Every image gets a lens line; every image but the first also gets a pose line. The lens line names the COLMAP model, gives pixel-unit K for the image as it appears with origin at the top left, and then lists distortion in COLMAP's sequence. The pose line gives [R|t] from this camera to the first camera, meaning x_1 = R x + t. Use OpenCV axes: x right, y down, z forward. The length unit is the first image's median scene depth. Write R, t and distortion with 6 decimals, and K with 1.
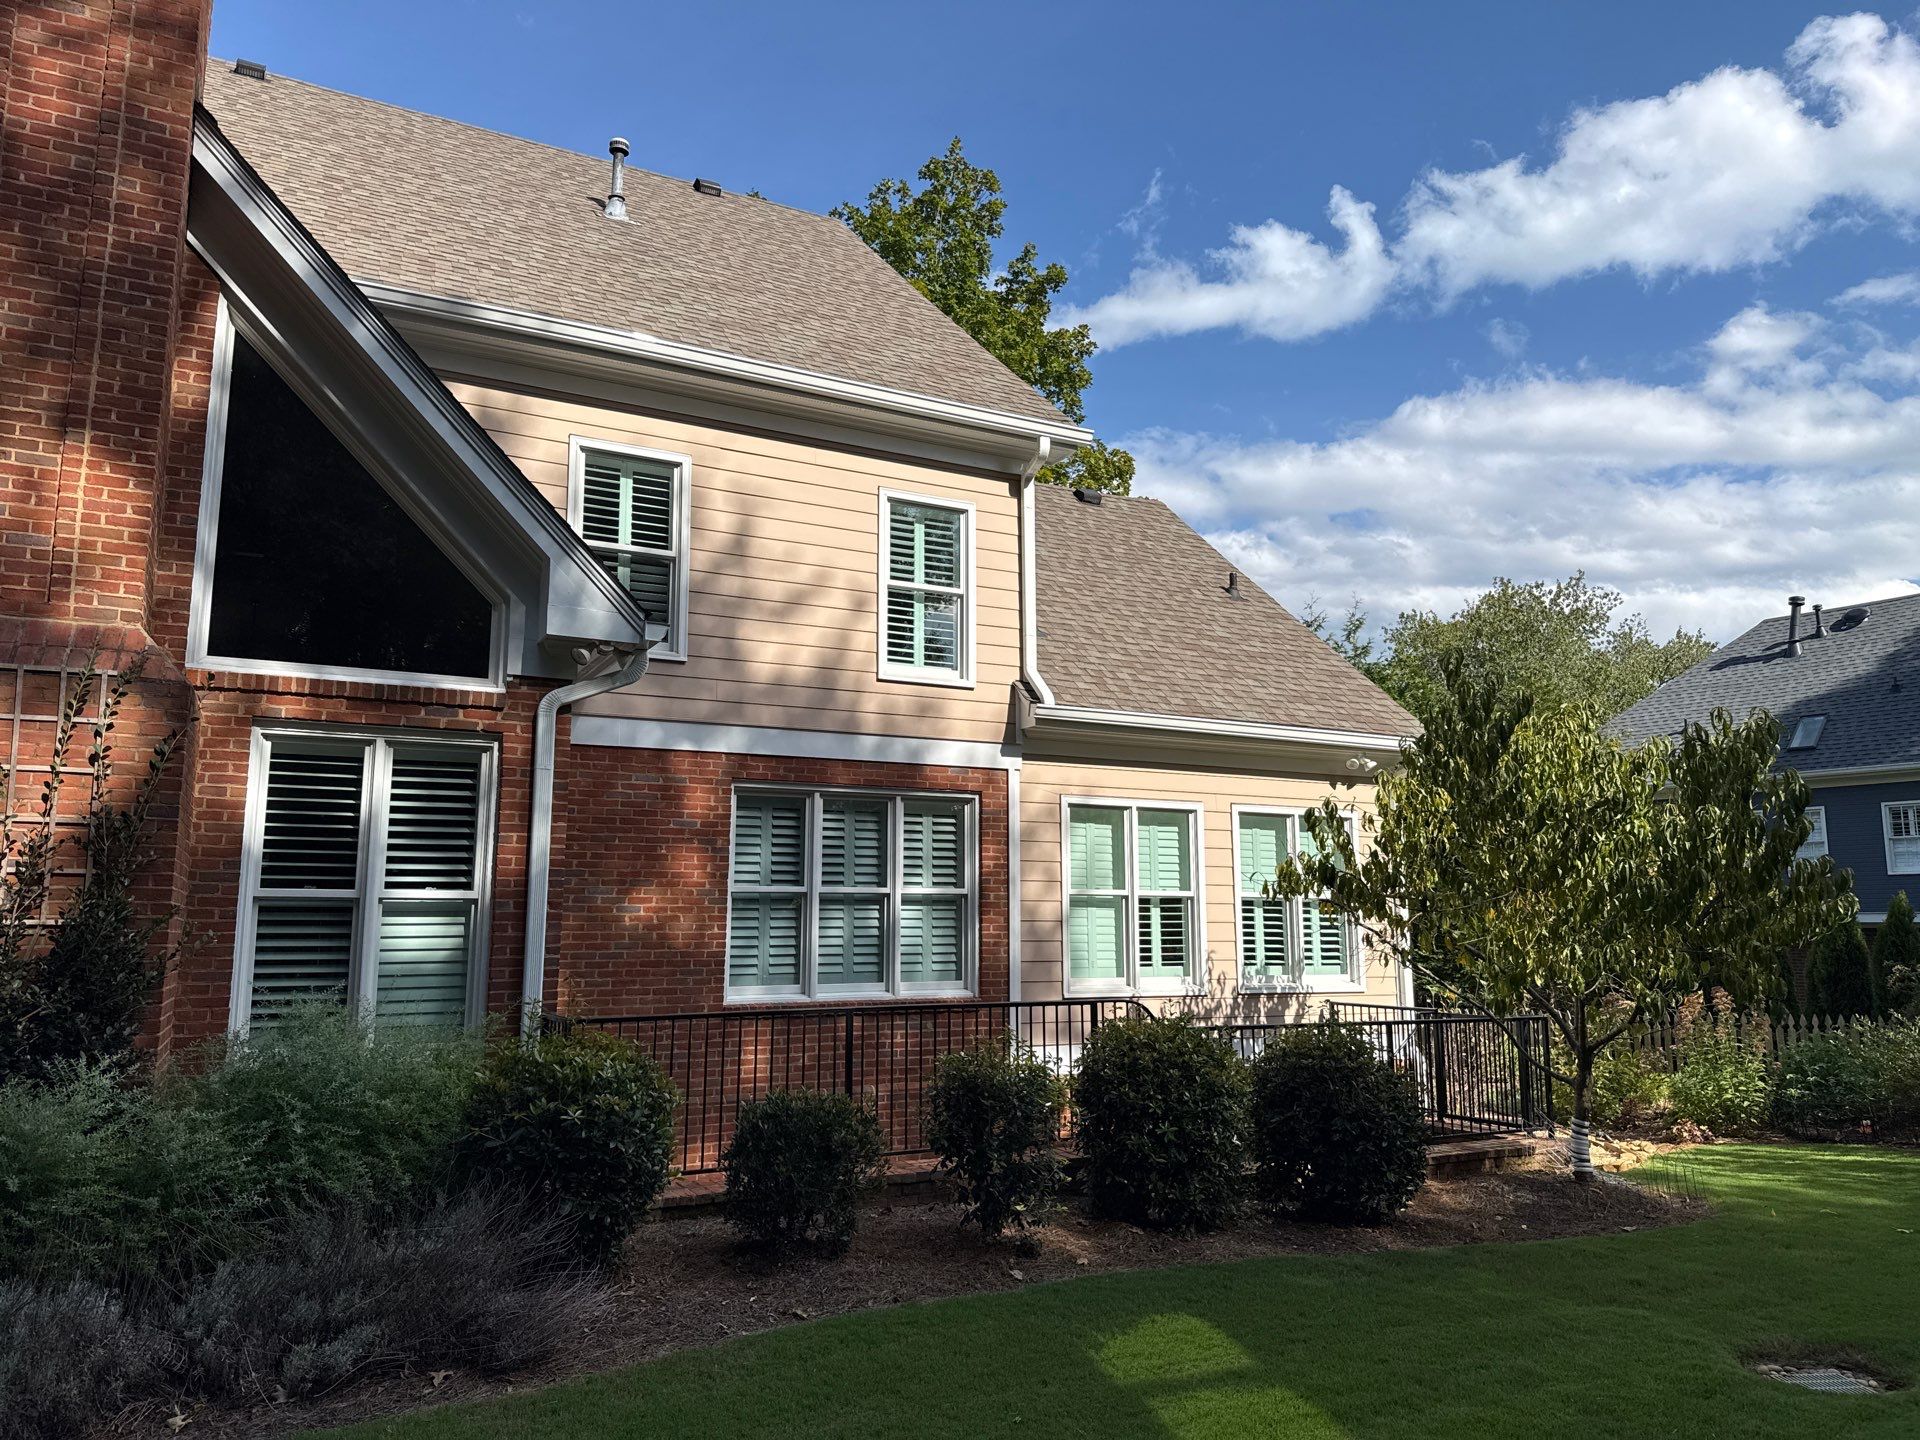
lens RADIAL K [[1365.1, 0, 988.7], [0, 1365.1, 727.6], [0, 0, 1]] dist [0.190320, -0.275730]
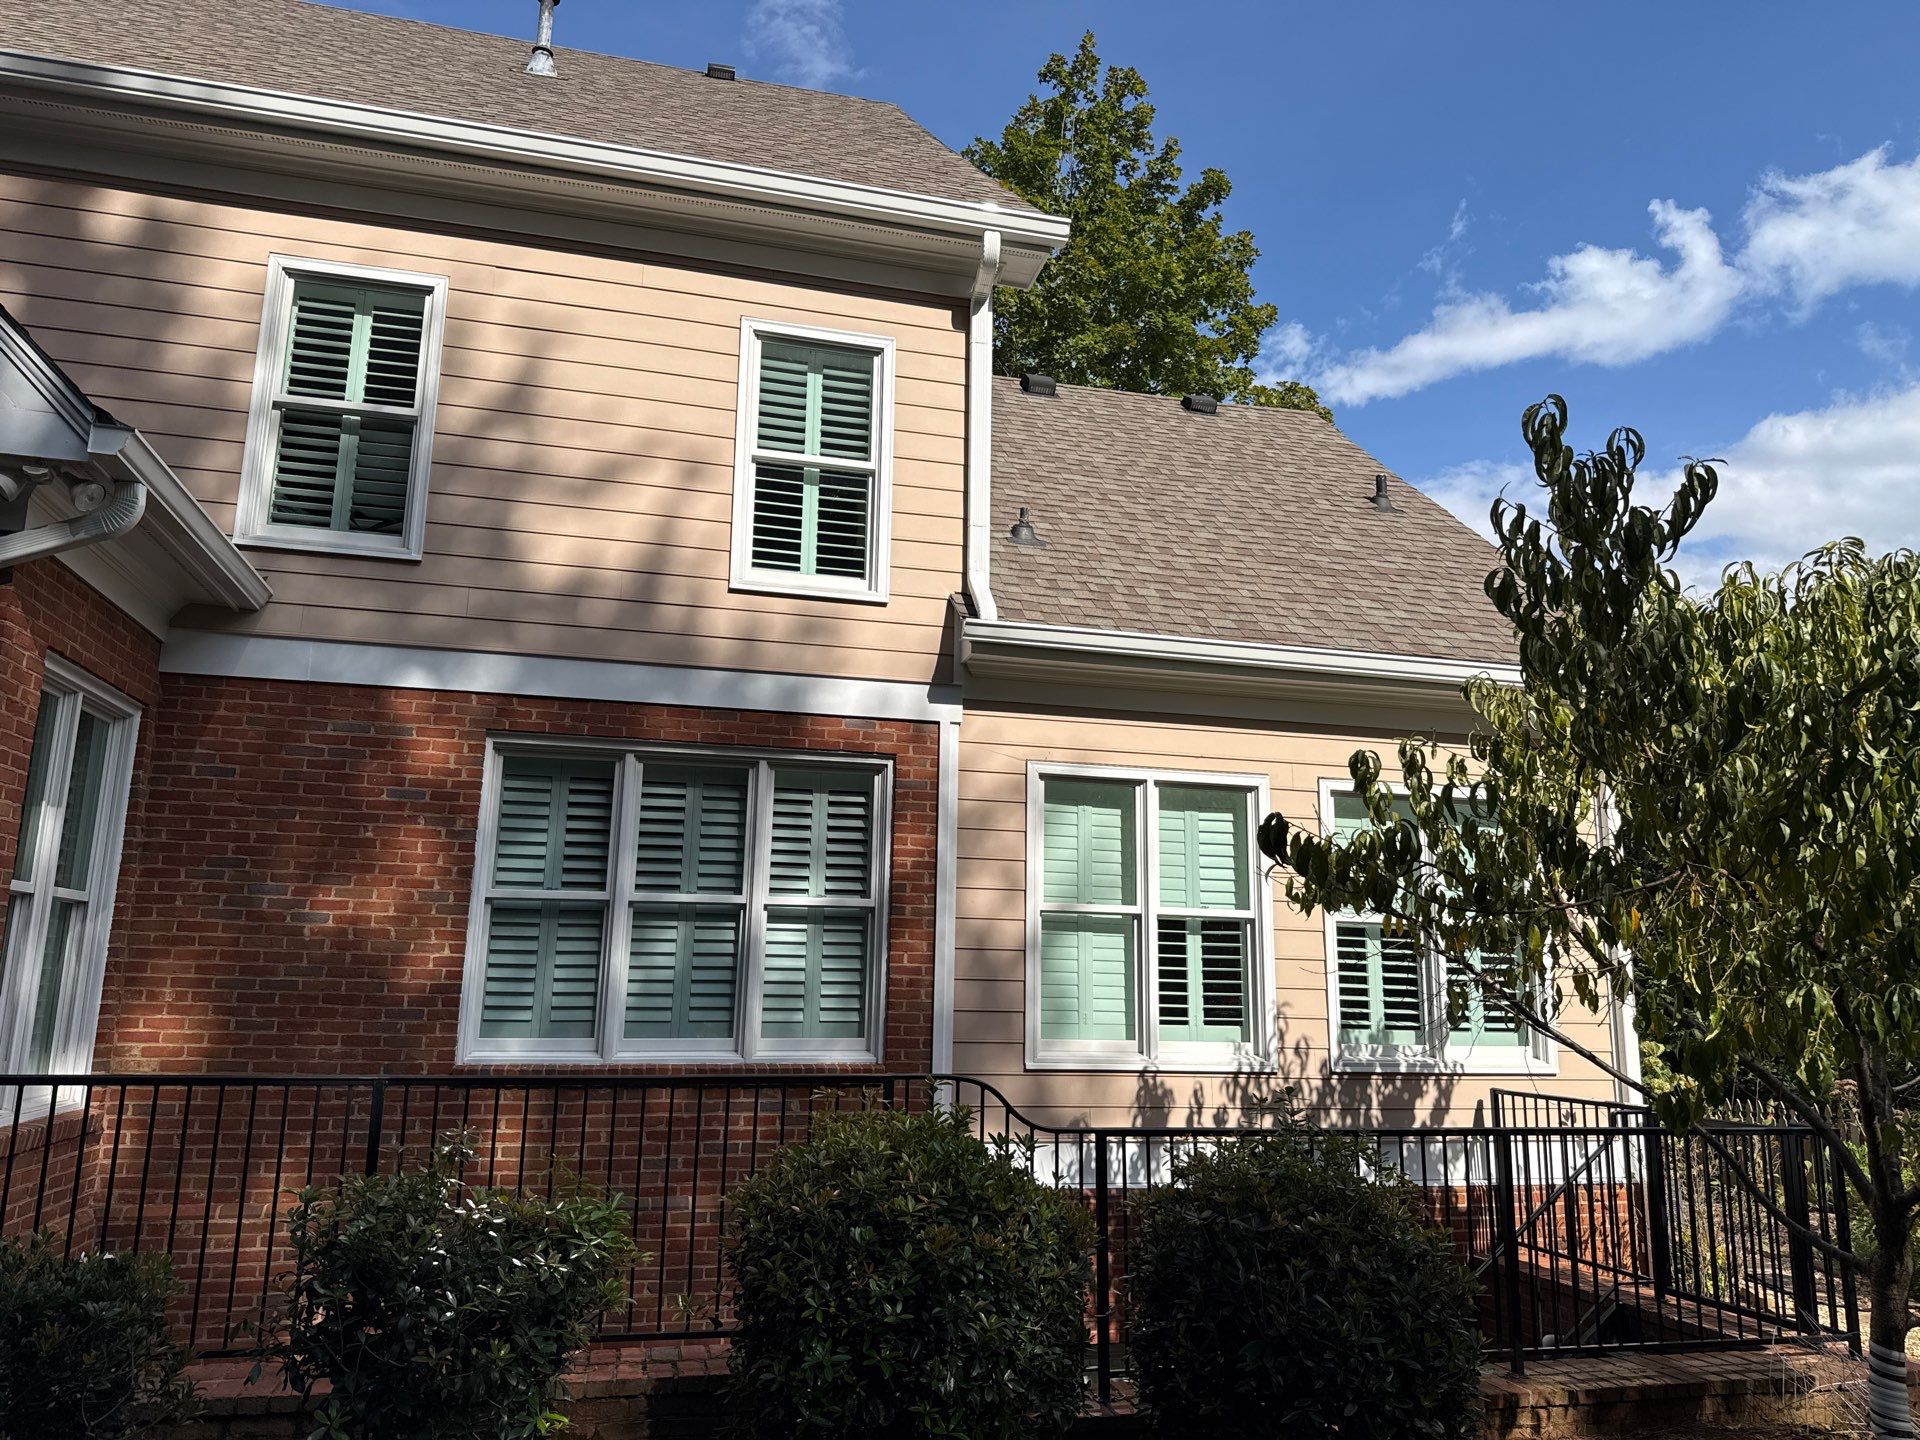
lens RADIAL K [[1343.4, 0, 952.8], [0, 1343.4, 722.4], [0, 0, 1]] dist [0.105779, -0.107676]
pose [[0.969013, -0.027746, -0.245448, 0.184225], [0.016302, 0.998688, -0.048535, 0.063540], [0.246473, 0.043030, 0.968194, 0.367649]]
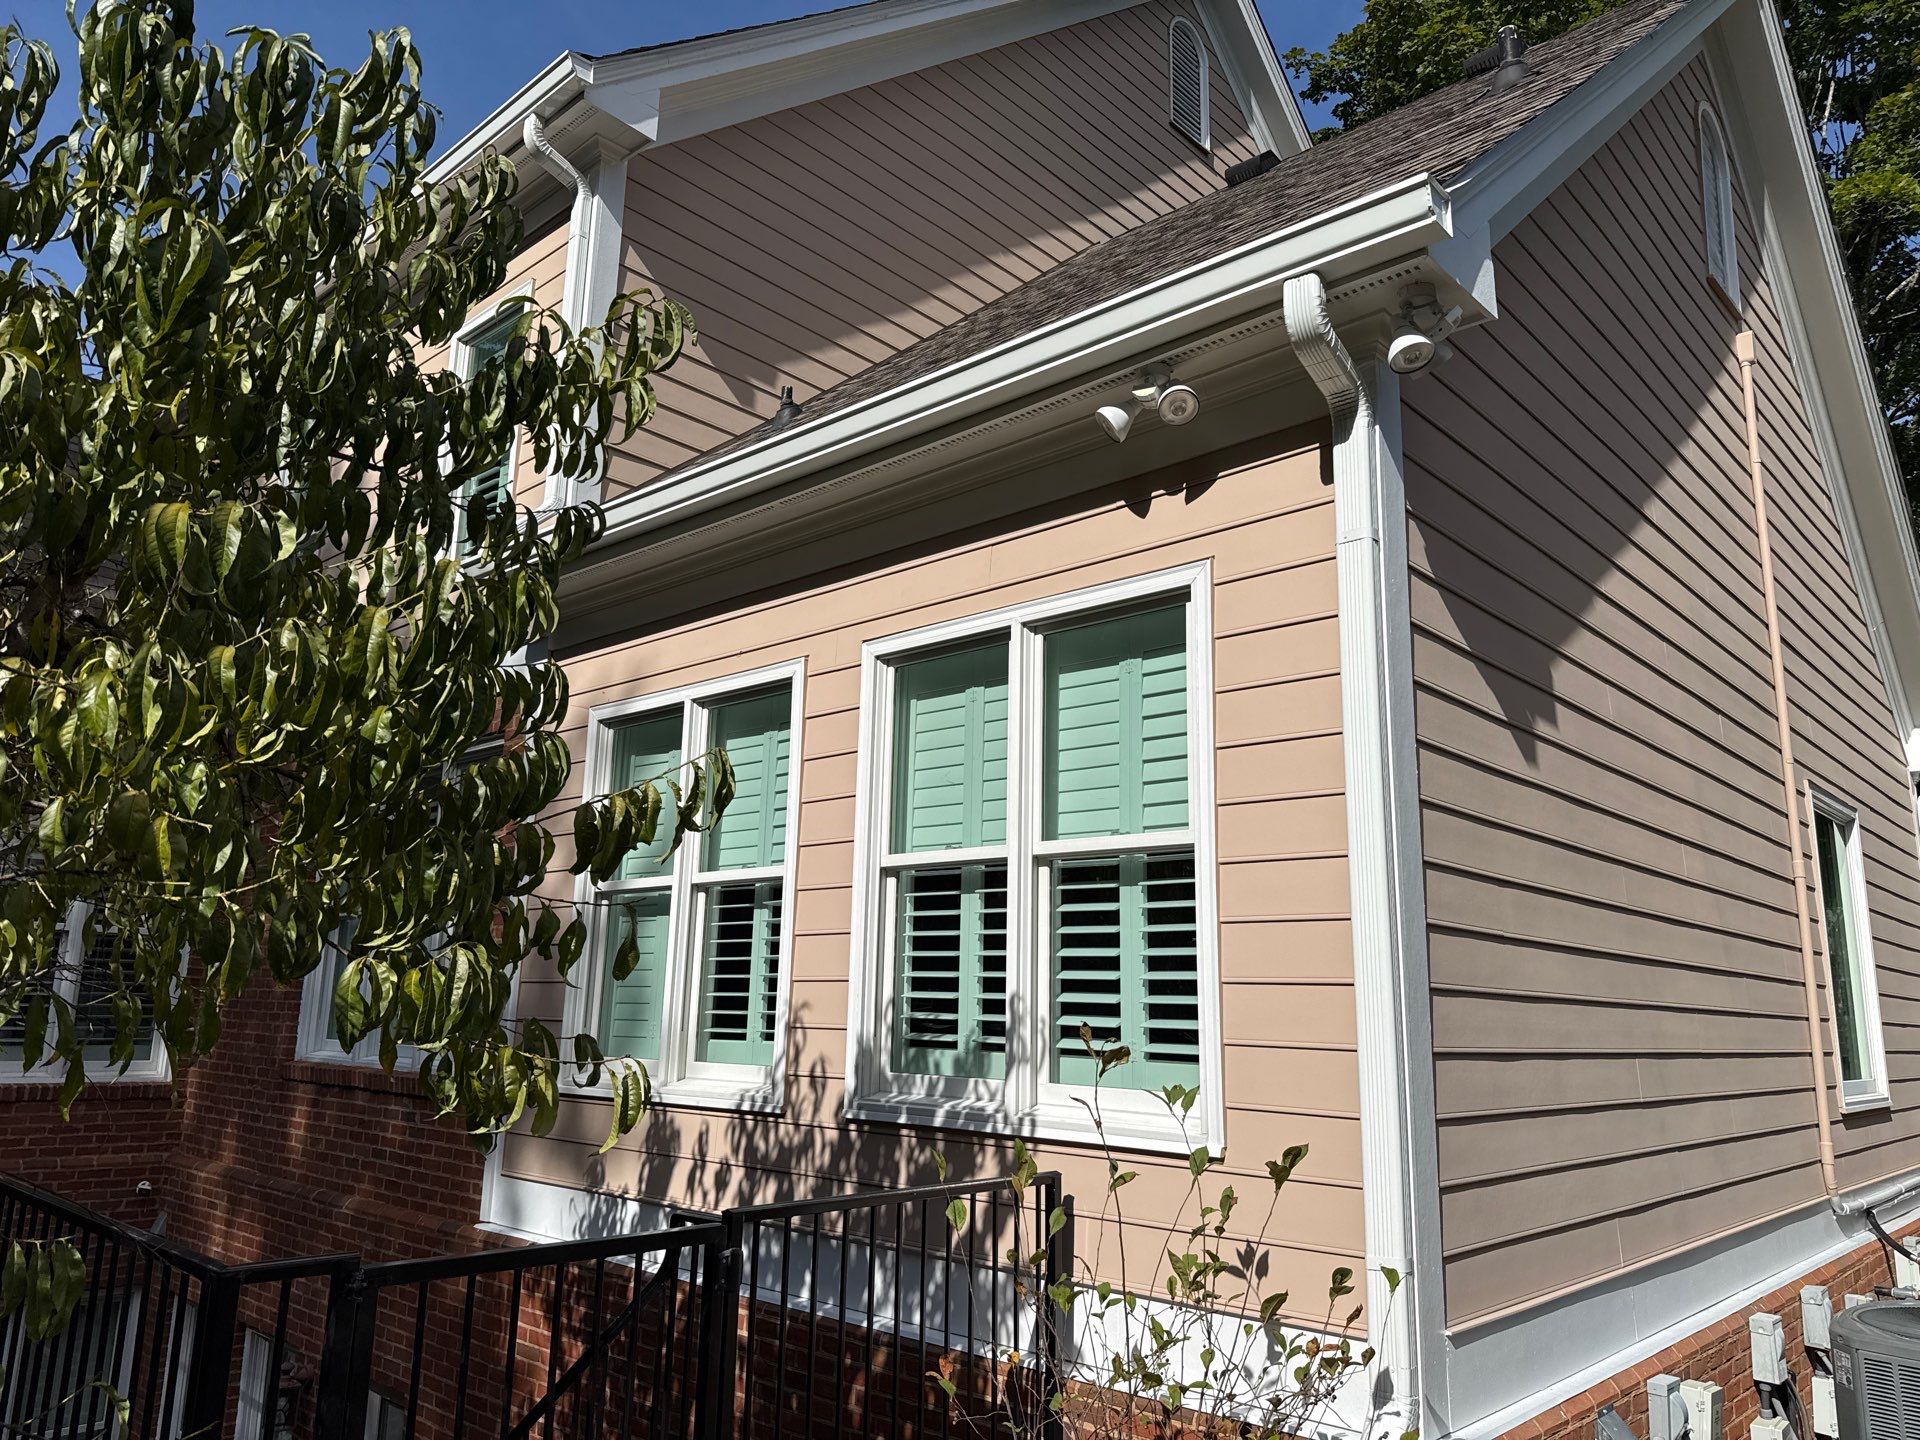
lens RADIAL K [[1343.4, 0, 952.8], [0, 1343.4, 722.4], [0, 0, 1]] dist [0.105779, -0.107676]
pose [[0.328390, -0.189453, -0.925347, 0.608507], [0.118477, 0.980202, -0.158639, 0.160451], [0.937082, -0.057537, 0.344334, 0.979475]]
